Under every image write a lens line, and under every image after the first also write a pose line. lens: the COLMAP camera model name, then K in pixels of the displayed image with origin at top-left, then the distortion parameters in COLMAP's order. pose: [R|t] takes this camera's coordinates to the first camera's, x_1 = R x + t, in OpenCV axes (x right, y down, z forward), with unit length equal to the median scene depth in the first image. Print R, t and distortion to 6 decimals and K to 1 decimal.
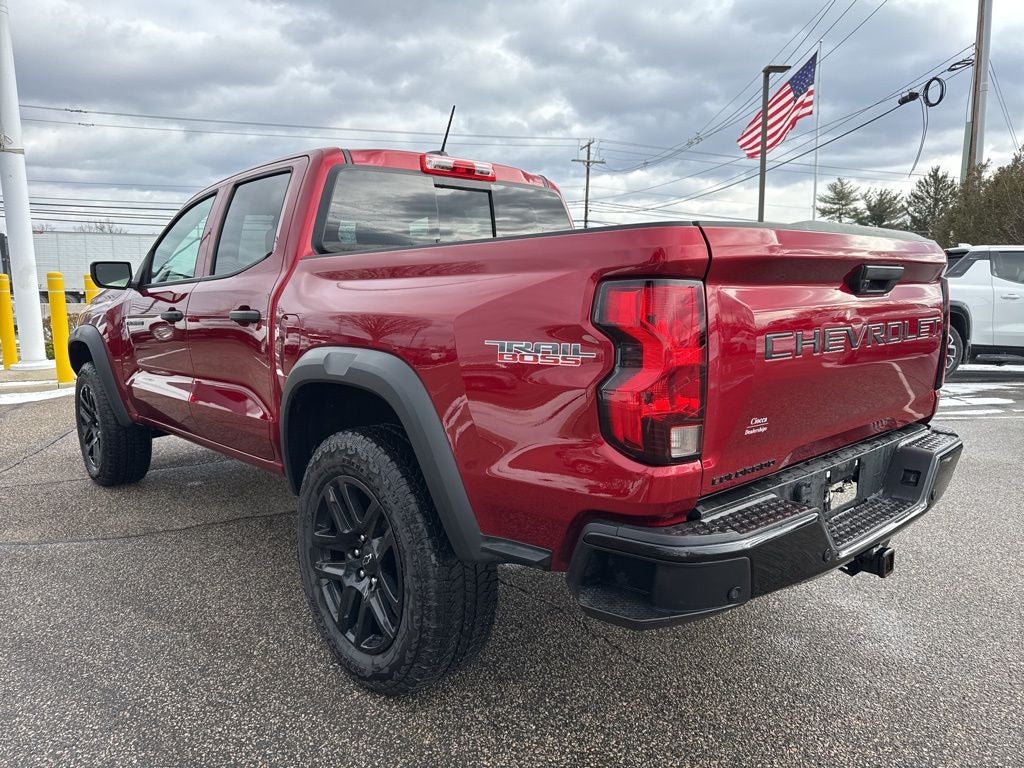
lens RADIAL K [[714.0, 0, 513.1], [0, 714.0, 380.0], [0, 0, 1]] dist [0.068506, -0.101644]
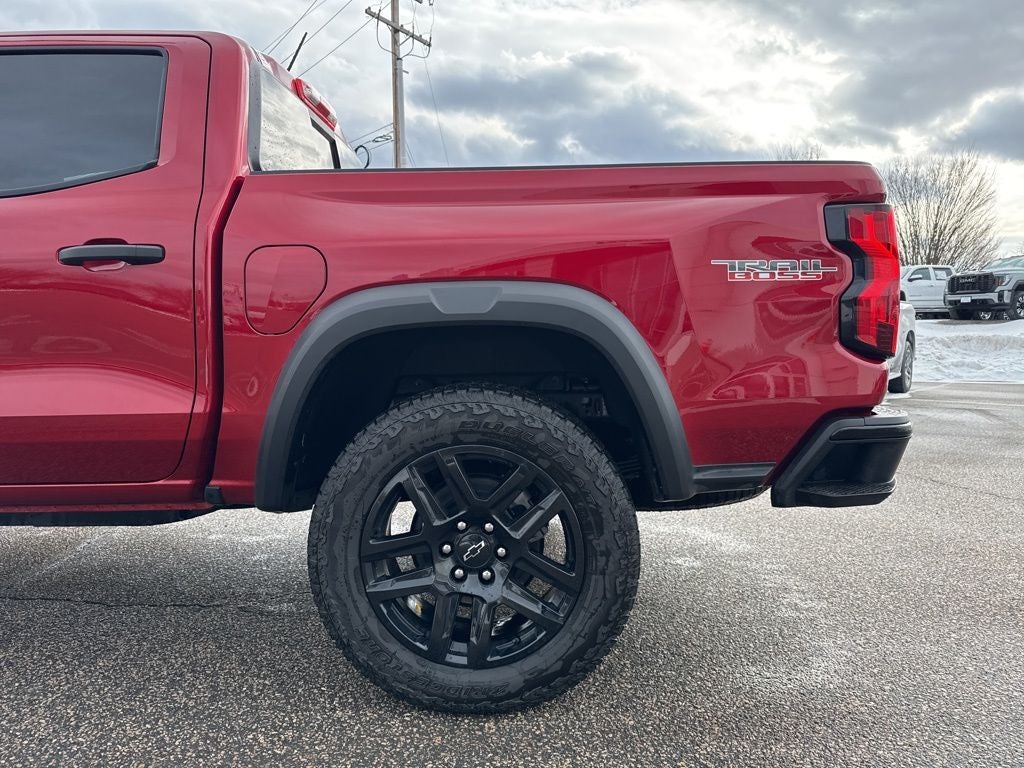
lens RADIAL K [[714.0, 0, 513.1], [0, 714.0, 380.0], [0, 0, 1]] dist [0.068506, -0.101644]
pose [[0.696745, -0.039701, 0.716220, -0.743056], [0.088556, 0.995590, -0.030961, 0.090728], [-0.711832, 0.084997, 0.697188, 0.407209]]
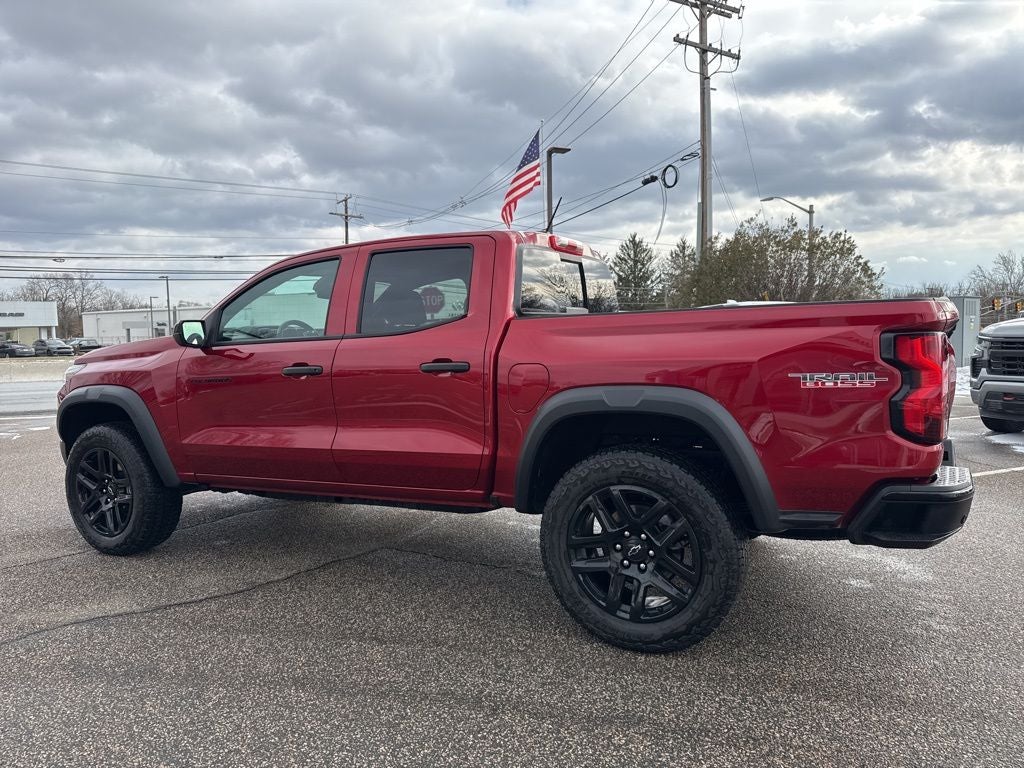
lens RADIAL K [[714.0, 0, 513.1], [0, 714.0, 380.0], [0, 0, 1]] dist [0.068506, -0.101644]
pose [[0.936061, -0.033106, 0.350277, -0.857390], [0.057602, 0.996550, -0.059746, 0.010478], [-0.347091, 0.076103, 0.934739, -0.148599]]
